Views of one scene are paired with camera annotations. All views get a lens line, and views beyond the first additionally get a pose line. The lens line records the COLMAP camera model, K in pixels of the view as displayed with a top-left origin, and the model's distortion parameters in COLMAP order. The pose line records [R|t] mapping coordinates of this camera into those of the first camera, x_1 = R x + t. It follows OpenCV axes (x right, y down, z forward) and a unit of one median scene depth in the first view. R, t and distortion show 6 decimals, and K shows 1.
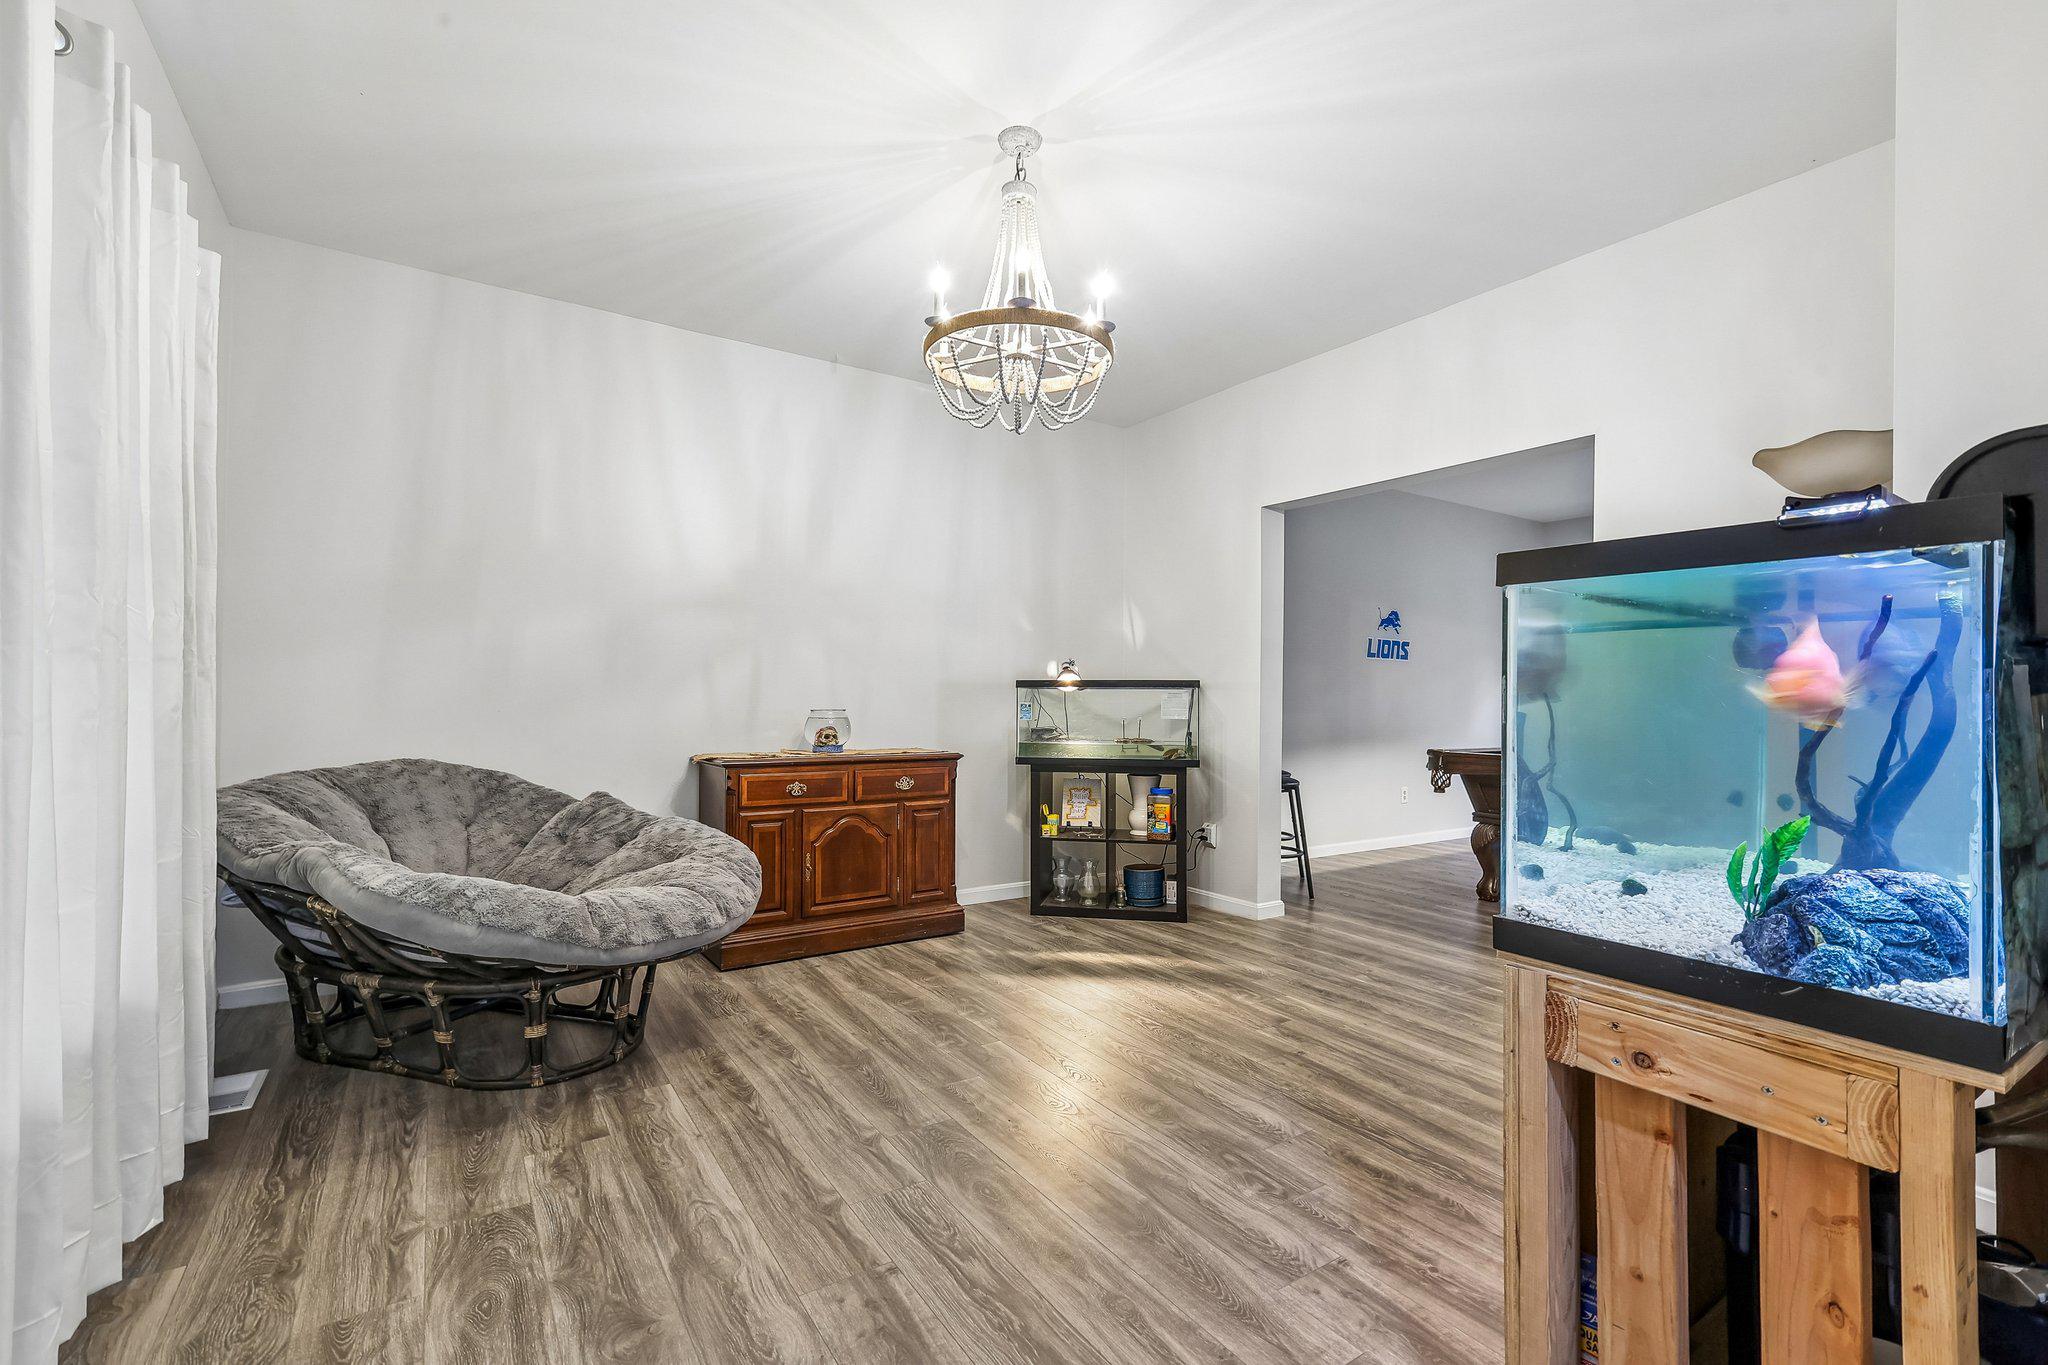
lens RADIAL K [[902.8, 0, 1019.8], [0, 902.8, 683.3], [0, 0, 1]] dist [0.001521, 0.000056]
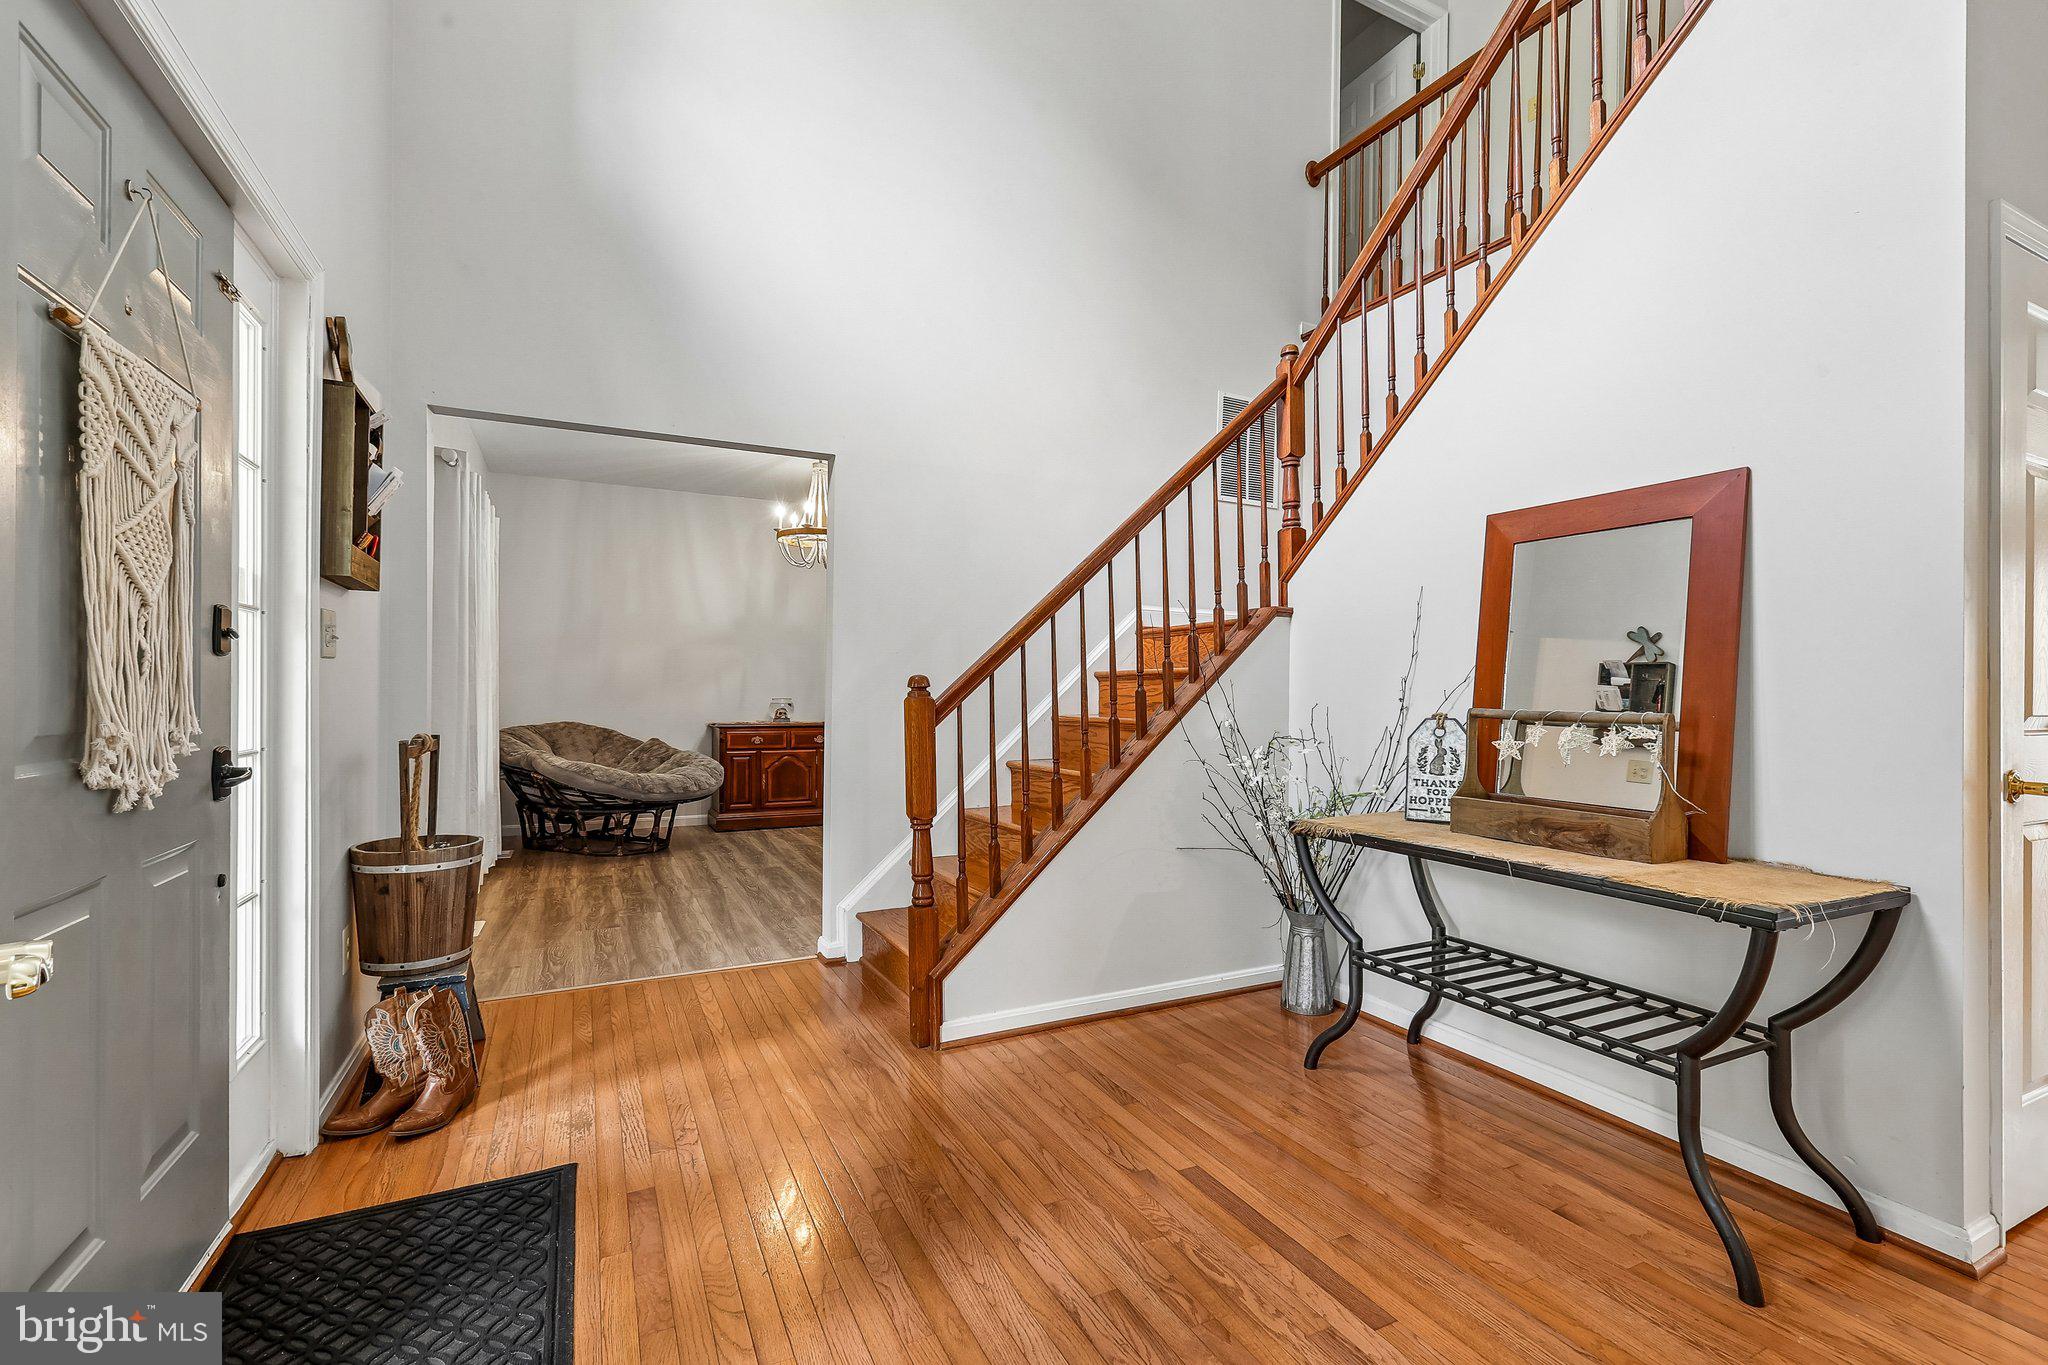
lens RADIAL K [[899.4, 0, 1024.0], [0, 899.4, 682.5], [0, 0, 1]] dist [-0.000819, -0.000065]
pose [[0.993075, -0.002120, -0.117465, 0.610741], [0.002839, 0.999978, 0.005948, -0.015812], [0.117450, -0.006240, 0.993059, -0.931957]]
